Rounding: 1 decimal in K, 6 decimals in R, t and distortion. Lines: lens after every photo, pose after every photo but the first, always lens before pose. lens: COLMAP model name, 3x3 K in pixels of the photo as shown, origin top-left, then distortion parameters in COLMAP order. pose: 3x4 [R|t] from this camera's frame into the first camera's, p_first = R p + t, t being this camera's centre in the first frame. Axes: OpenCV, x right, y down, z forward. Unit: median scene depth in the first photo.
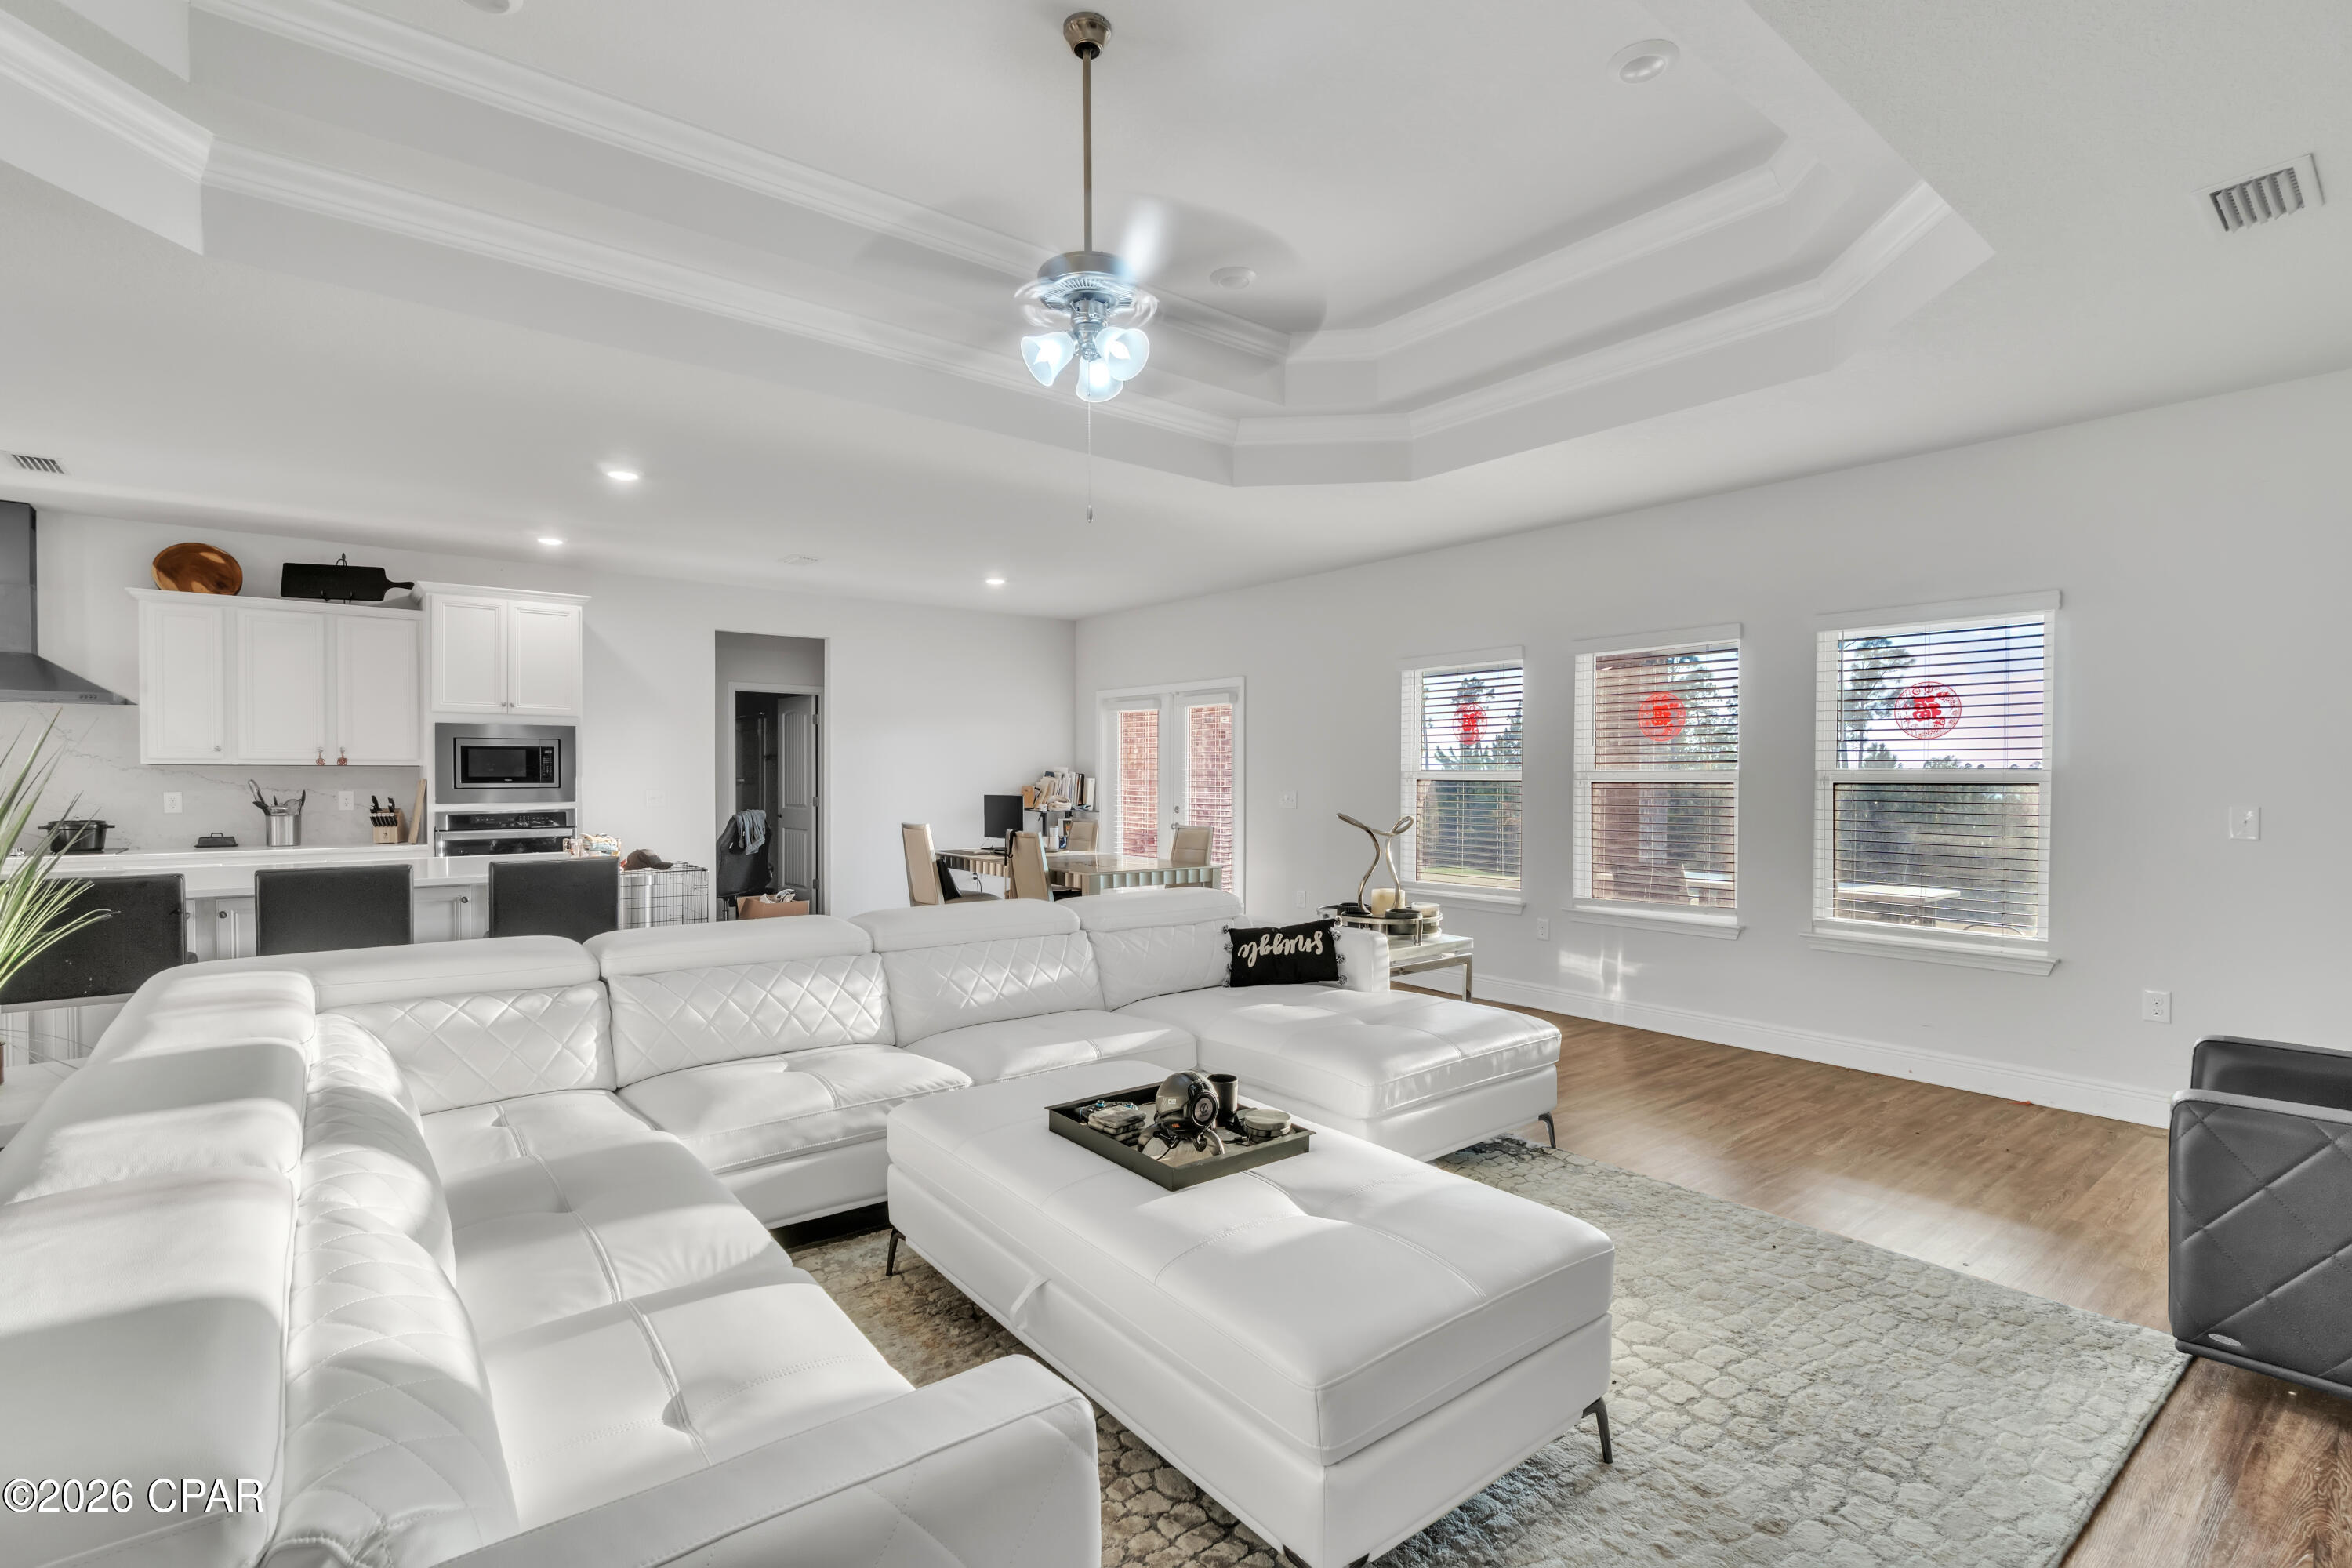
lens RADIAL K [[1095.8, 0, 1176.0], [0, 1095.8, 784.0], [0, 0, 1]] dist [-0.000839, -0.000002]
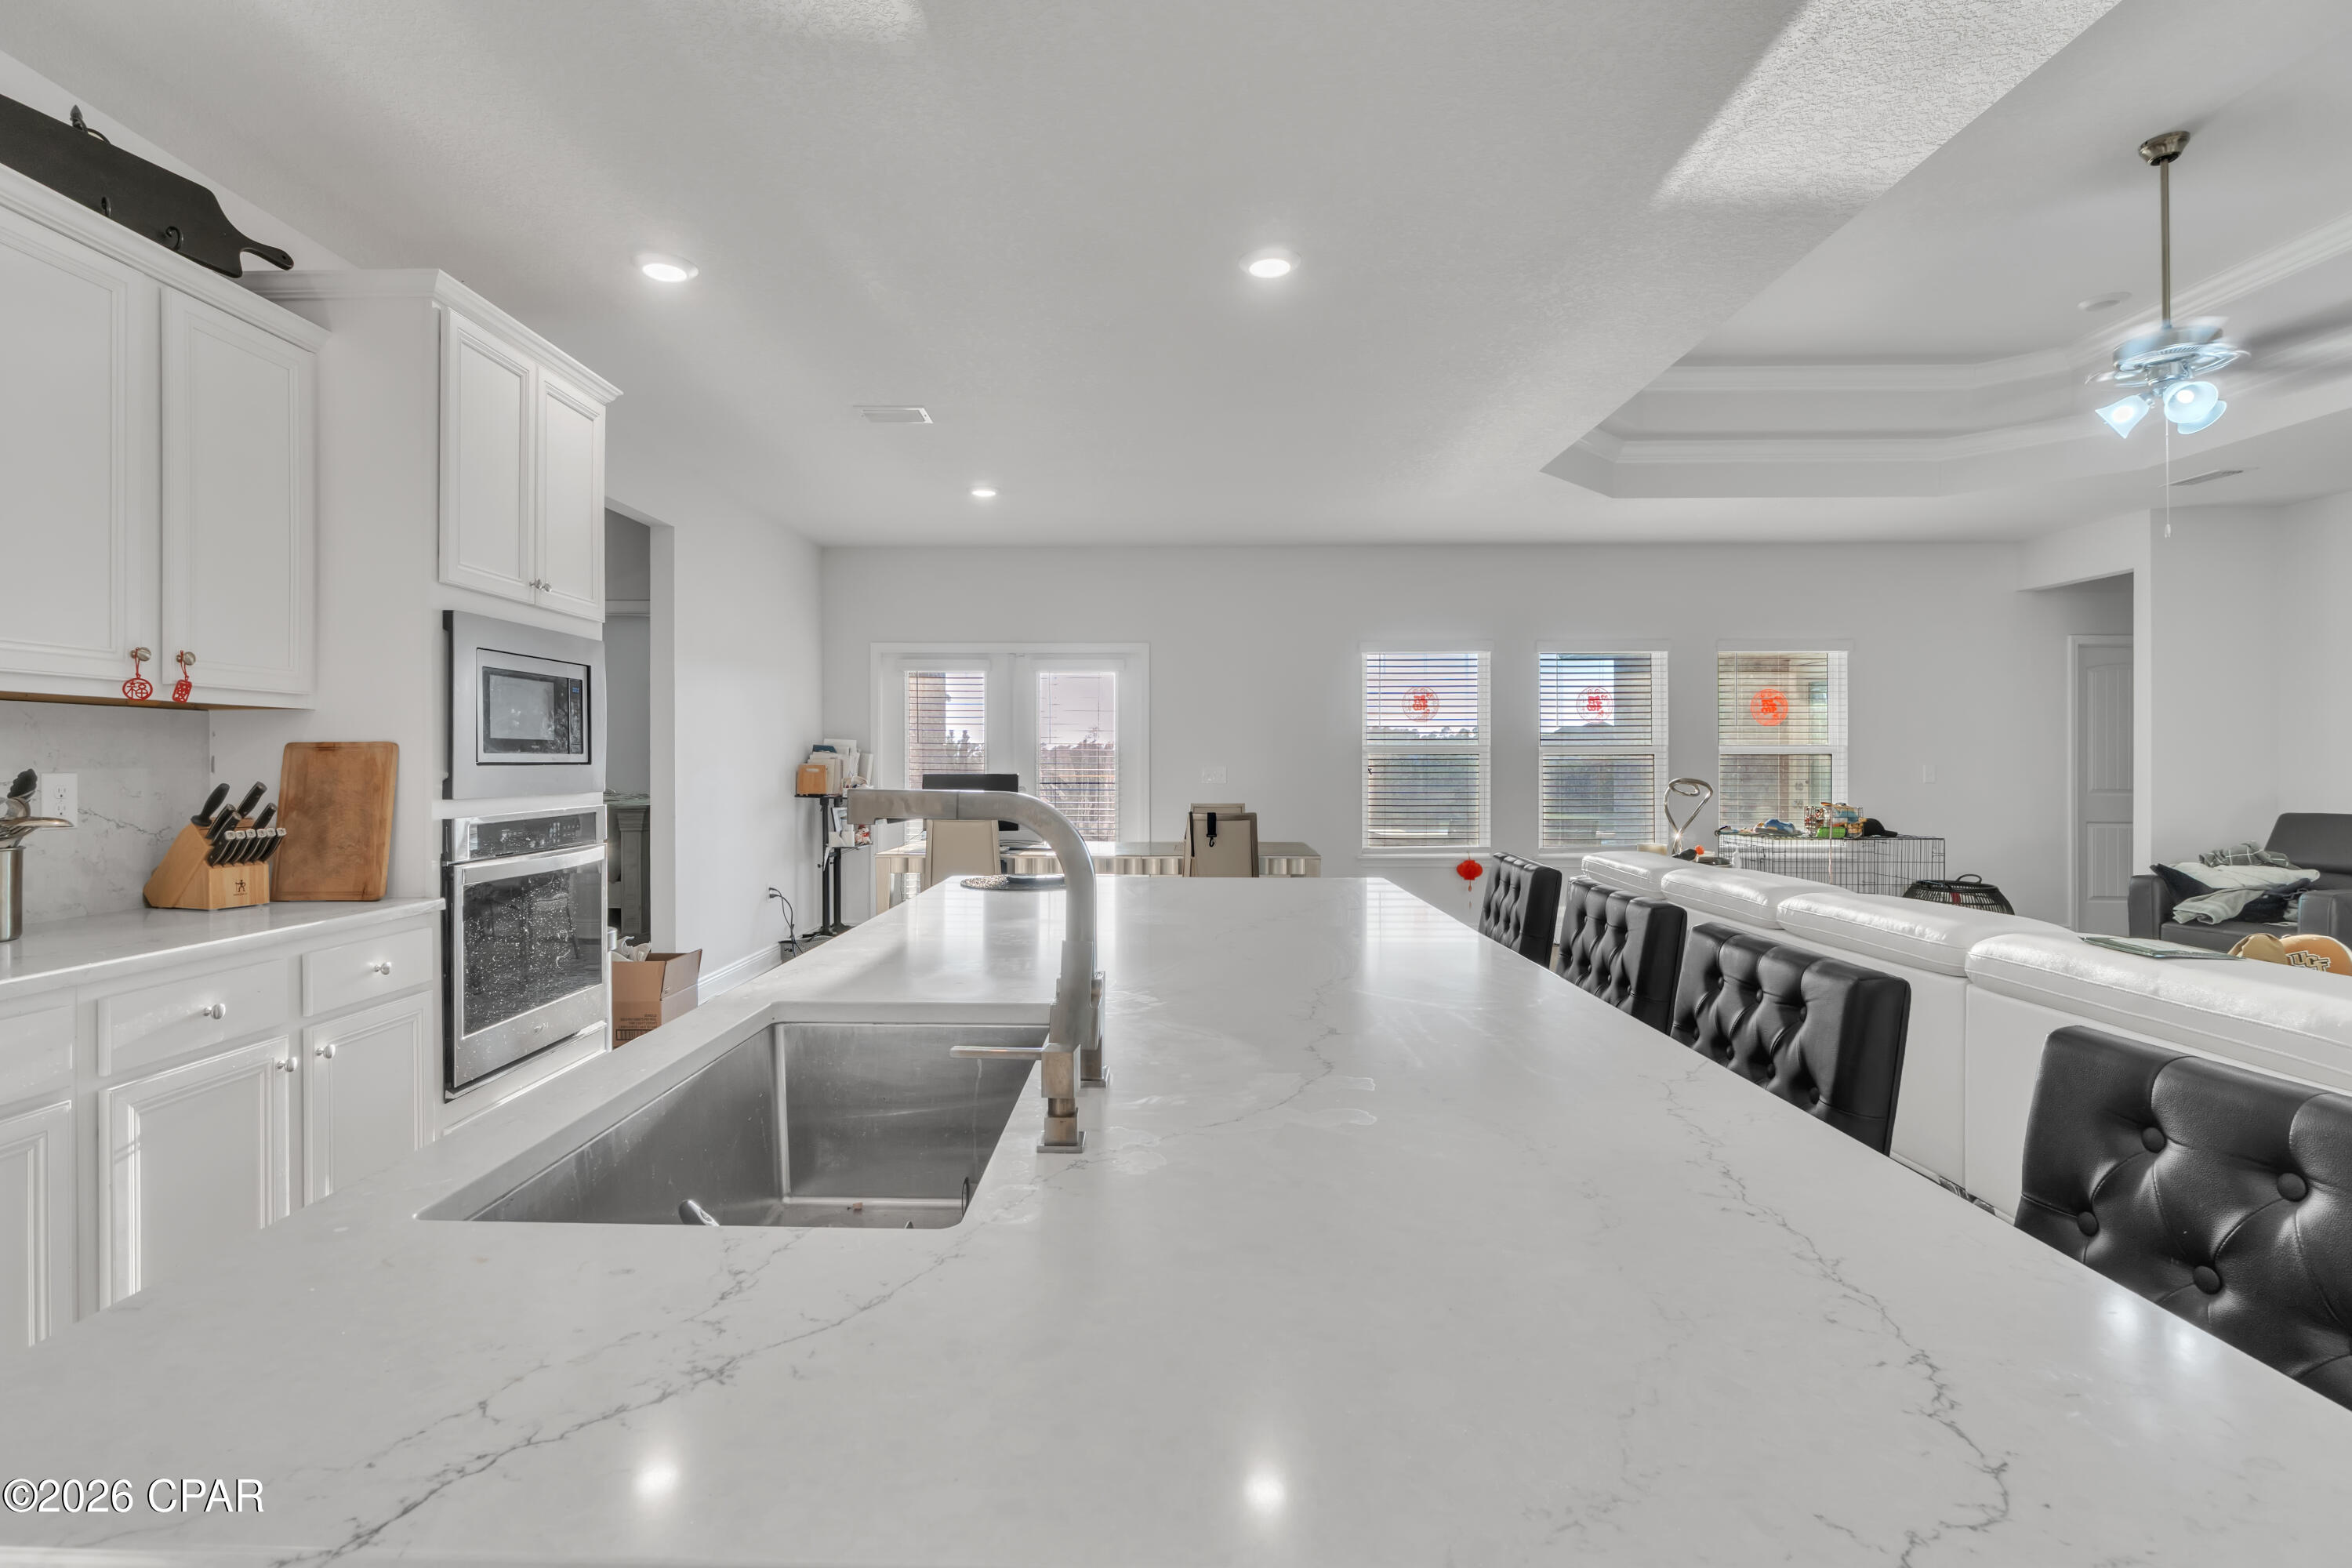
lens RADIAL K [[1095.8, 0, 1176.0], [0, 1095.8, 784.0], [0, 0, 1]] dist [-0.000839, -0.000002]
pose [[0.615289, -0.019409, 0.788063, -0.823609], [0.011282, 0.999811, 0.015816, 0.007872], [-0.788221, -0.000841, 0.615392, 0.500814]]
